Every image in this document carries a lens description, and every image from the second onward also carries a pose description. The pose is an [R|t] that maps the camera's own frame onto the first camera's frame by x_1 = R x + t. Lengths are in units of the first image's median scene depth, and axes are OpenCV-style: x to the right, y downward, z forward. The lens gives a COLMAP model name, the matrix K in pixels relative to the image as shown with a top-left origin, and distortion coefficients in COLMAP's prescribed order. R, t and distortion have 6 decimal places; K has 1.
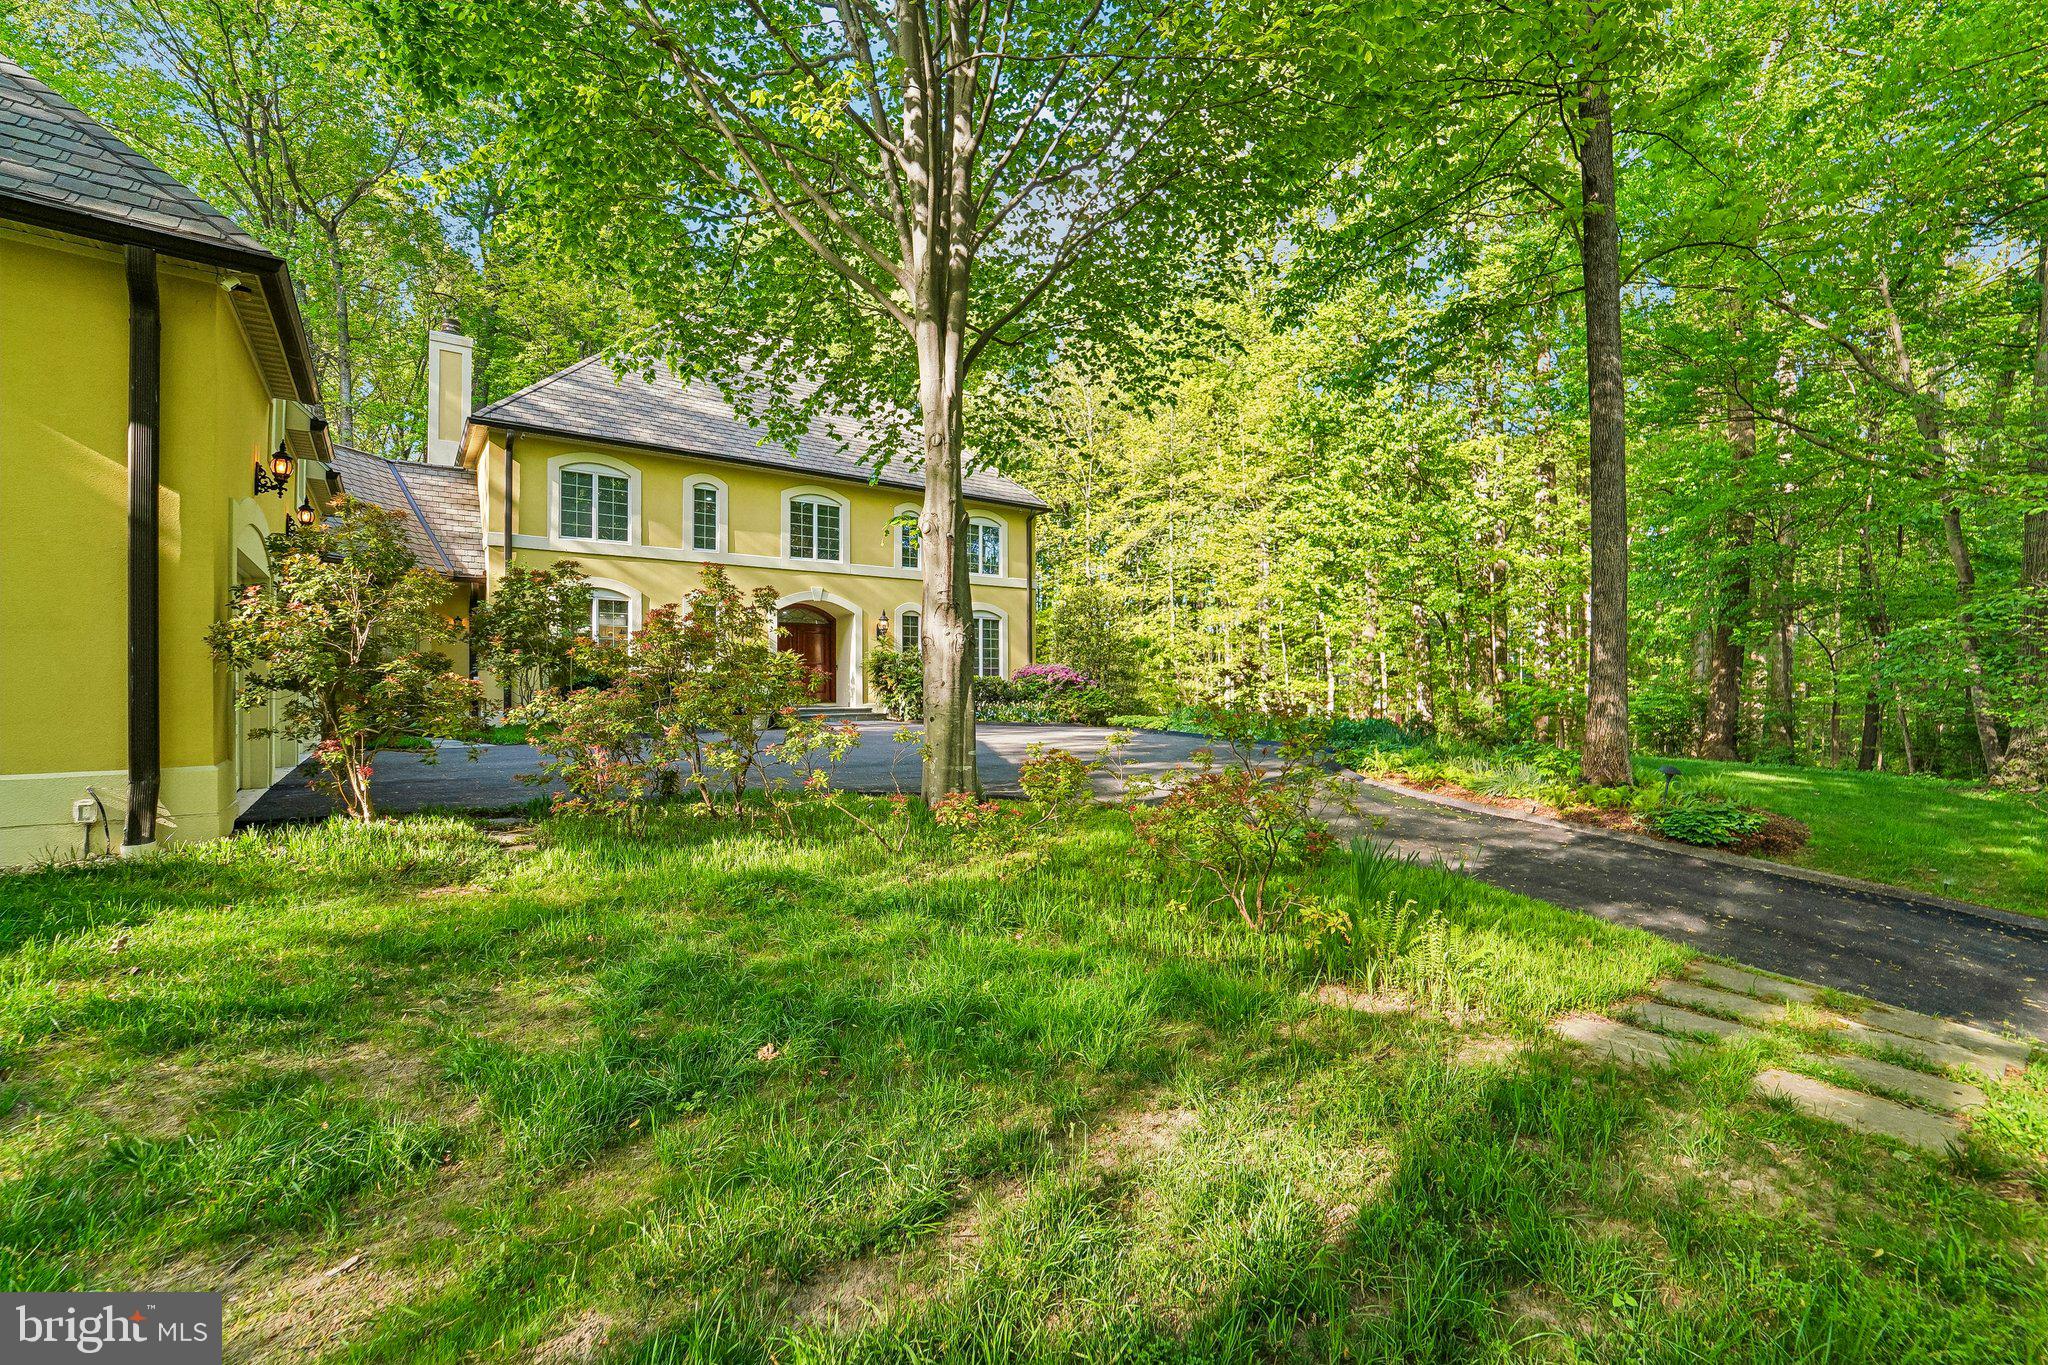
lens RADIAL K [[829.0, 0, 1027.0], [0, 829.0, 679.1], [0, 0, 1]] dist [-0.019840, -0.000300]
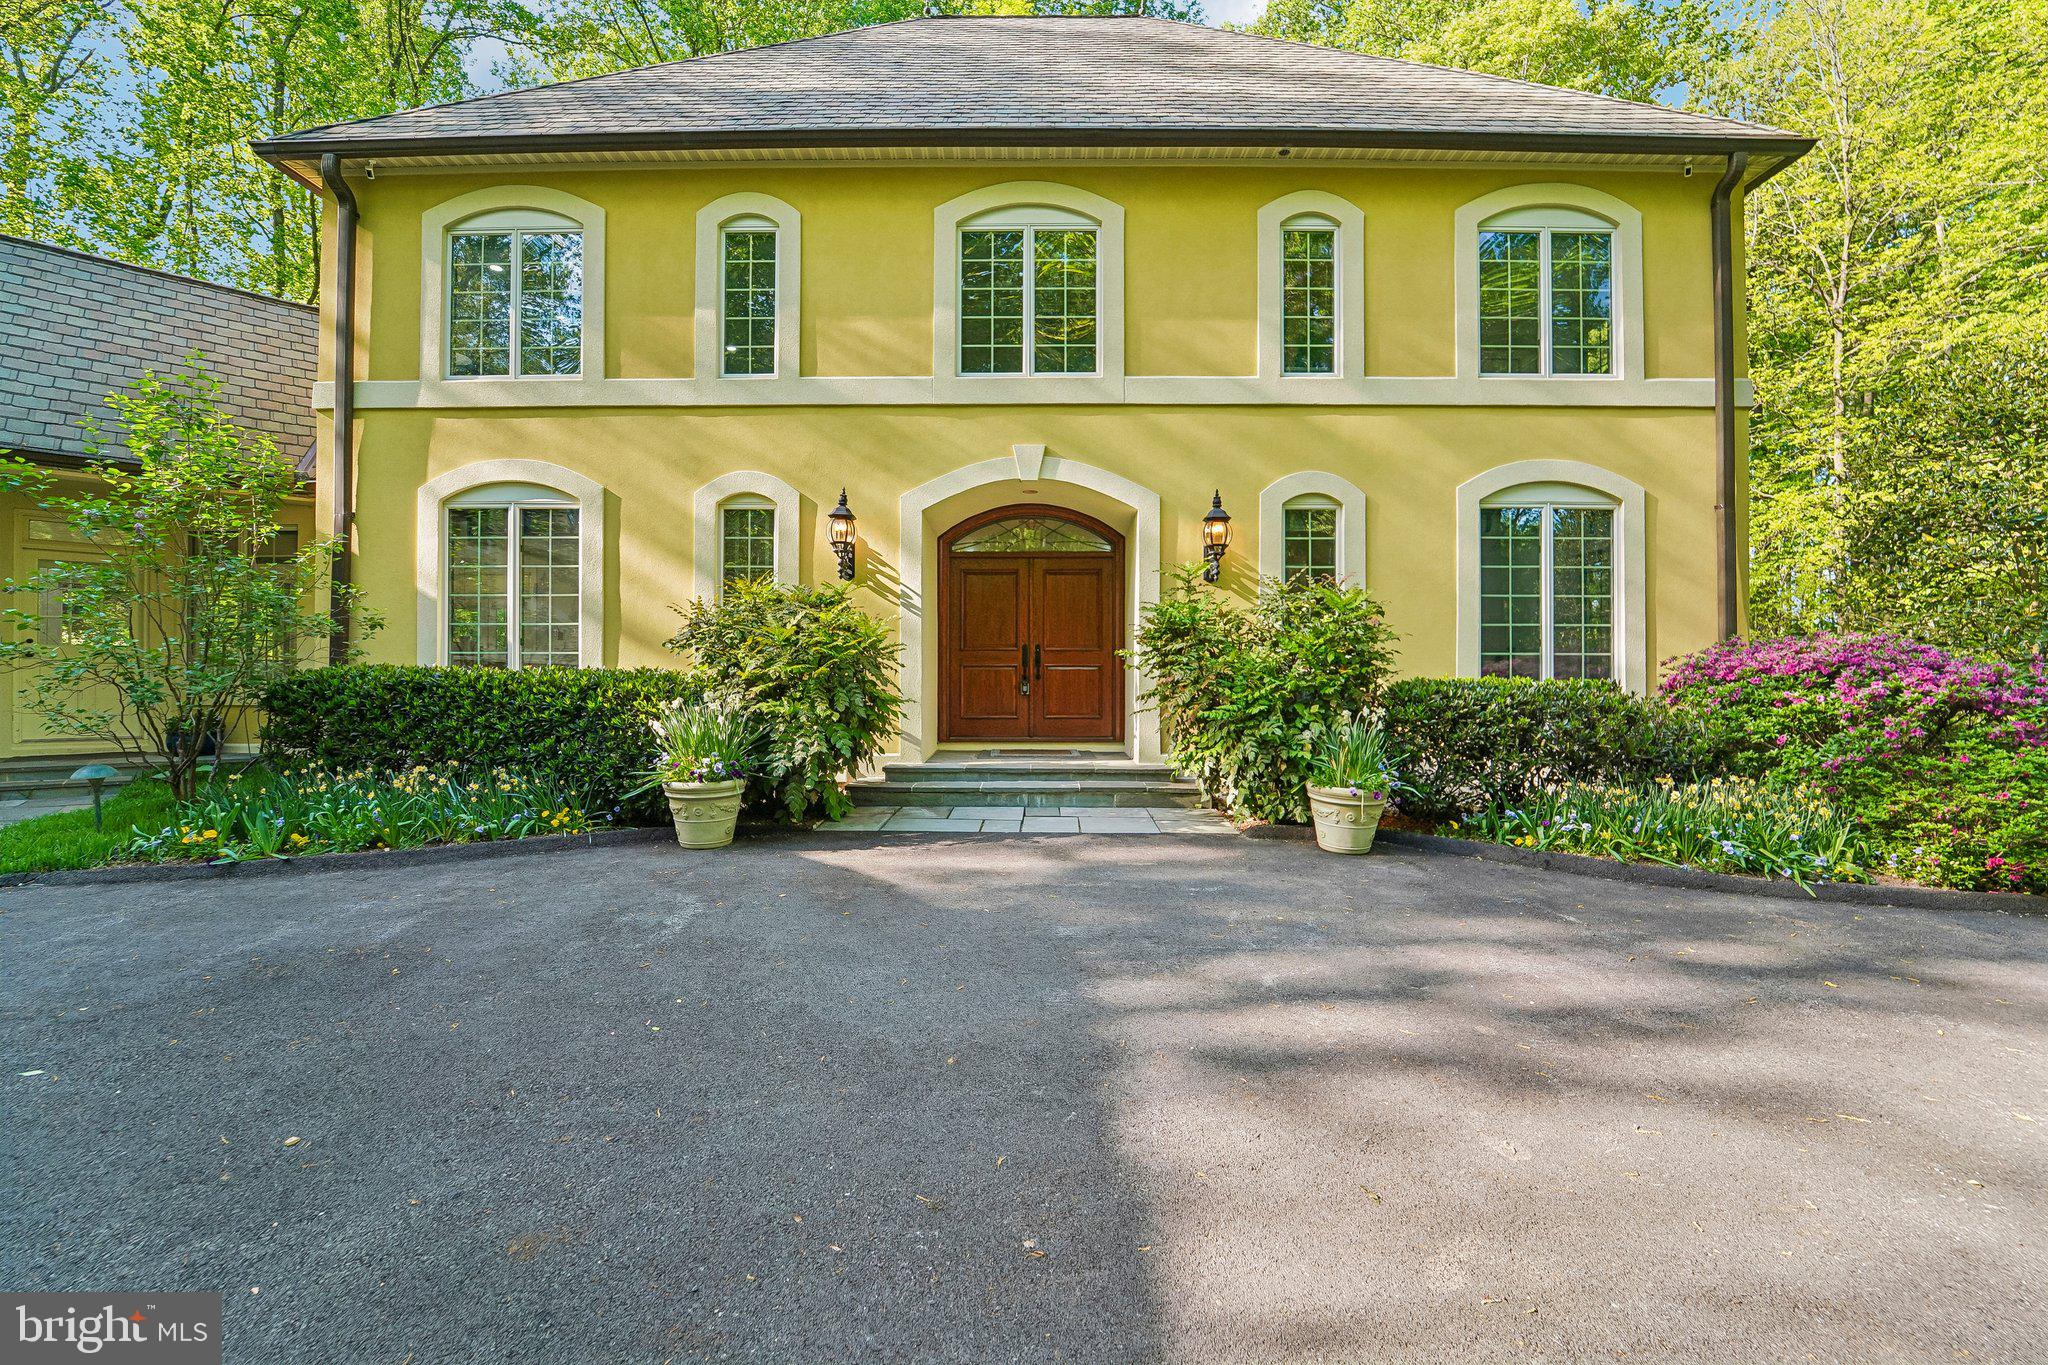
lens RADIAL K [[829.0, 0, 1039.4], [0, 829.0, 673.8], [0, 0, 1]] dist [-0.019840, -0.000300]
pose [[0.792991, 0.004056, -0.609220, -0.017901], [-0.001332, 0.999987, 0.004924, -0.007958], [0.609232, -0.003093, 0.792986, 0.707475]]
